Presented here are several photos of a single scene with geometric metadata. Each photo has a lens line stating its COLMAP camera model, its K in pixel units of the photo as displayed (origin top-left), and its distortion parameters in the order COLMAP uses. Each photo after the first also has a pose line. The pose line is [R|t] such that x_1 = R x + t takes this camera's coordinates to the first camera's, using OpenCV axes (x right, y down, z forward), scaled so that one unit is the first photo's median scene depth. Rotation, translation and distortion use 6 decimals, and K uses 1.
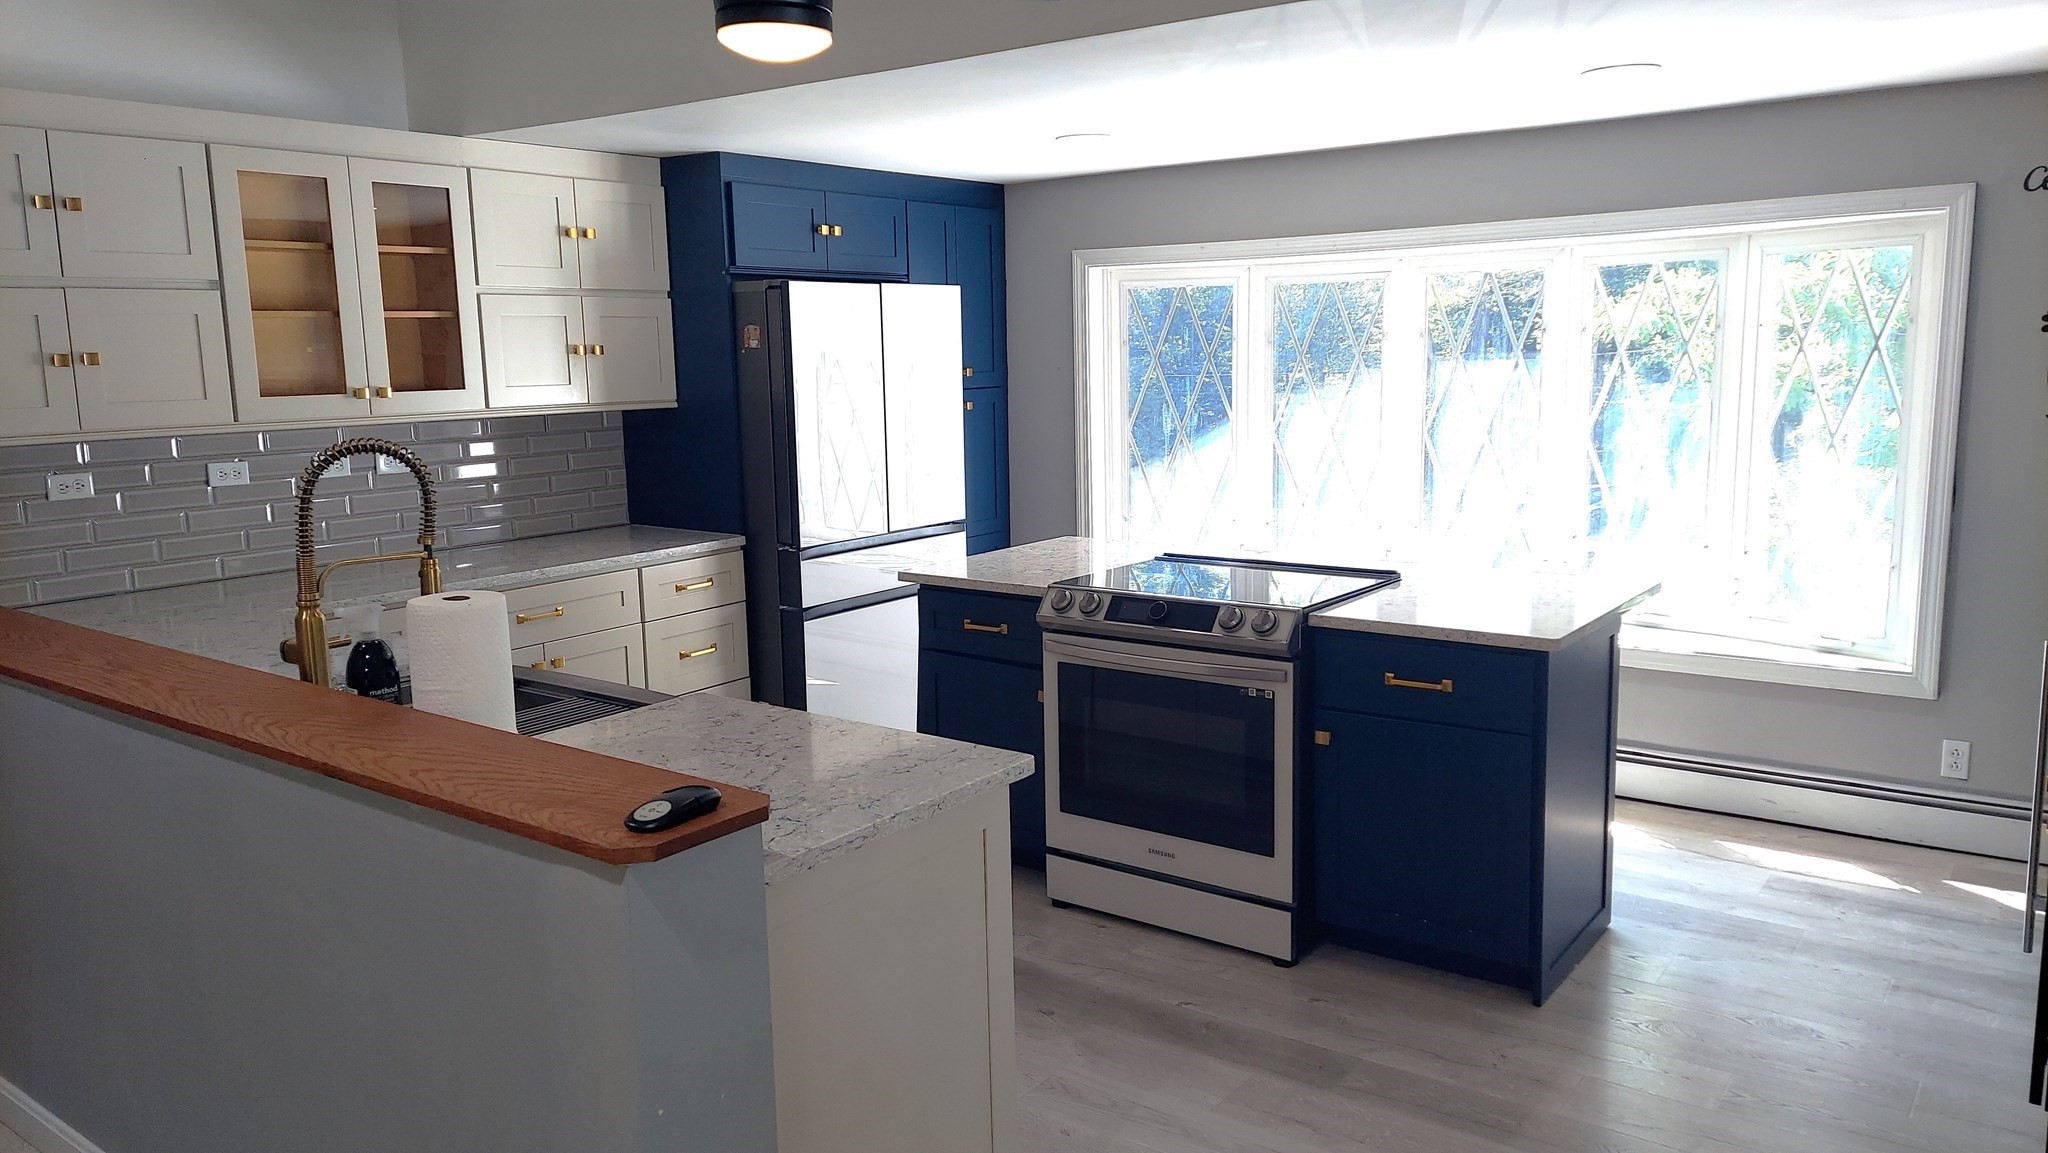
lens RADIAL K [[1472.7, 0, 1039.7], [0, 1472.7, 572.2], [0, 0, 1]] dist [0.089086, -0.032361]
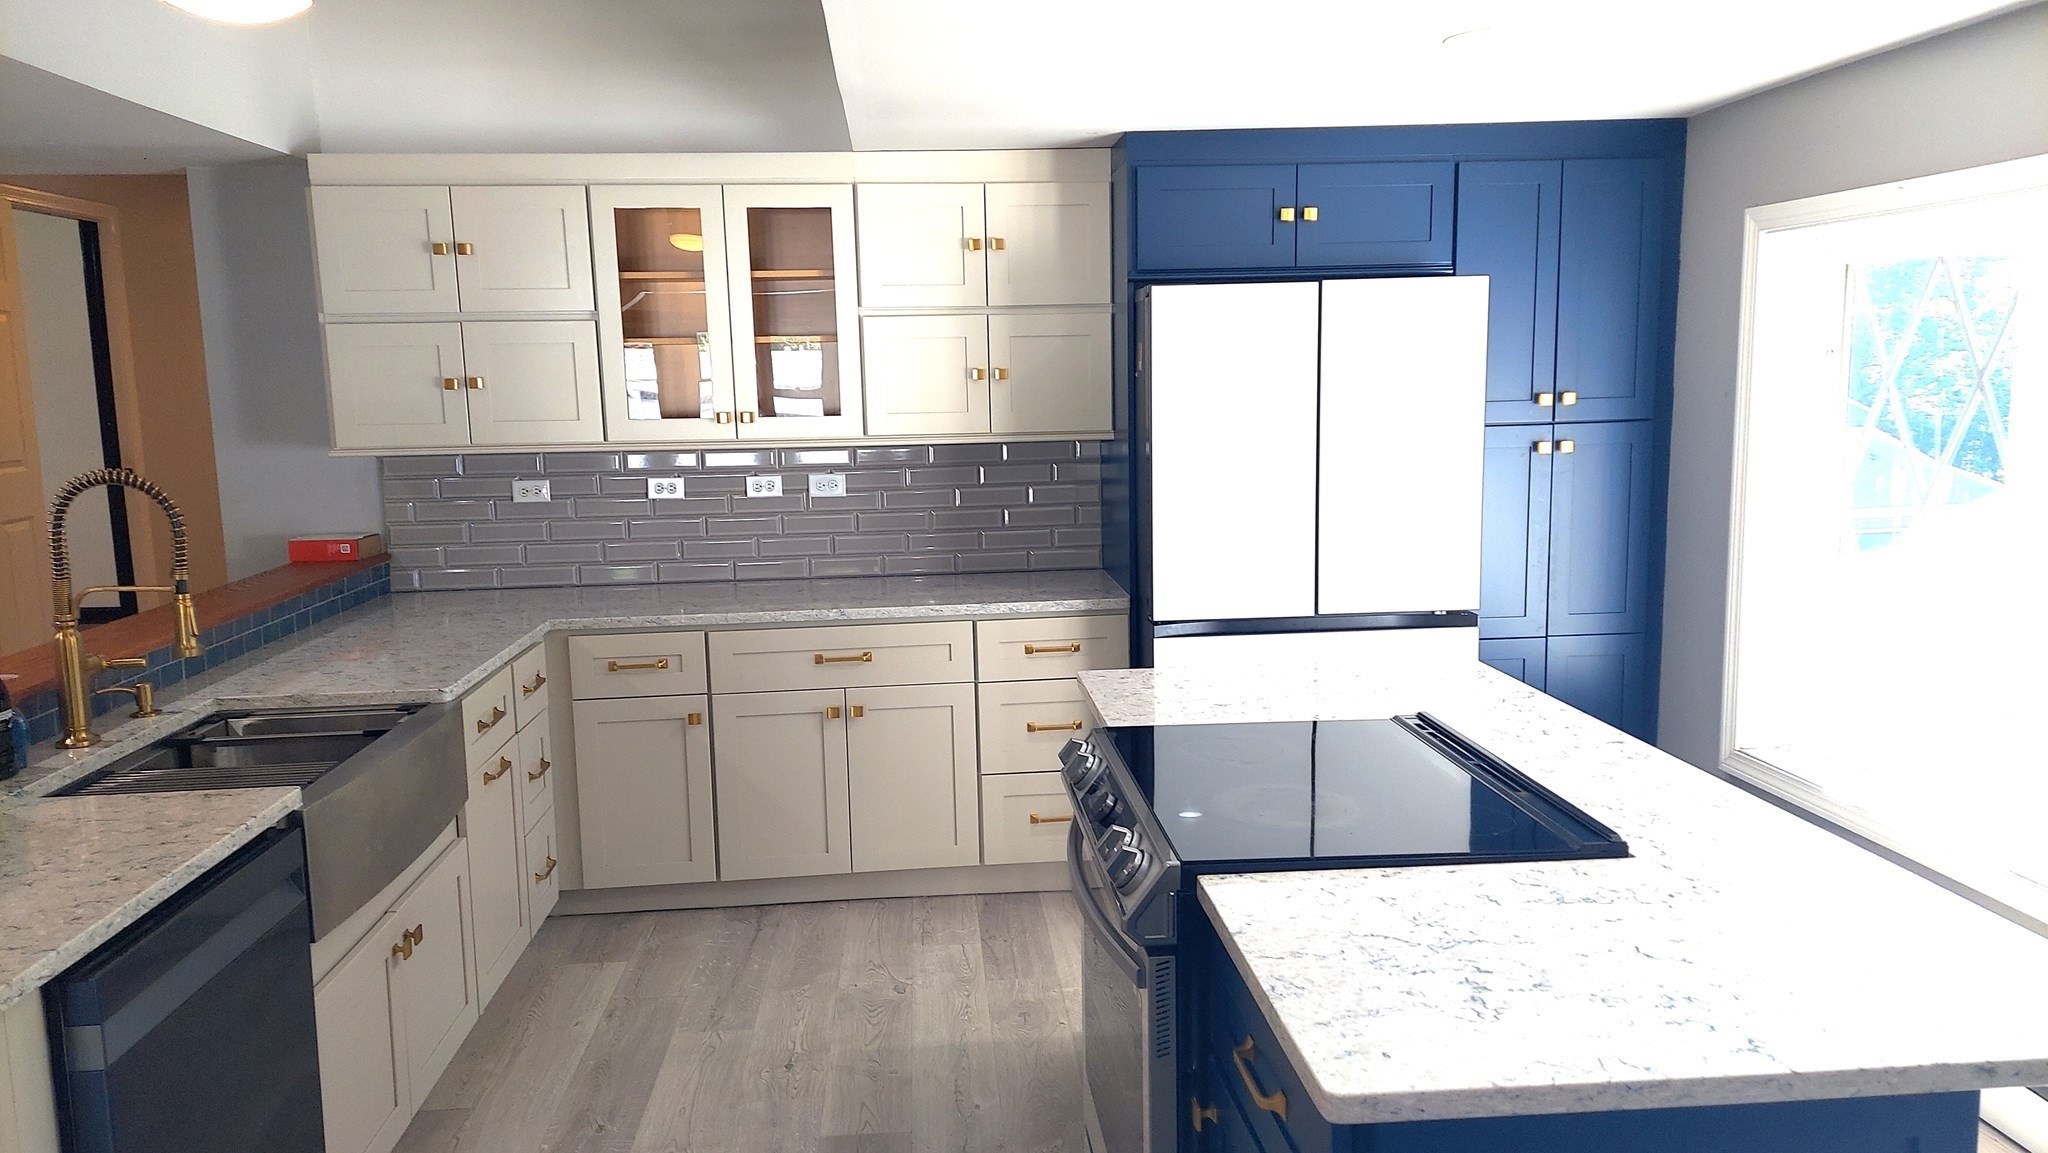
lens RADIAL K [[1472.7, 0, 1025.3], [0, 1472.7, 582.0], [0, 0, 1]] dist [0.089086, -0.032361]
pose [[0.653612, 0.112837, -0.748371, 0.401678], [-0.110992, 0.992423, 0.052697, -0.075159], [0.748647, 0.048619, 0.661184, 0.442344]]
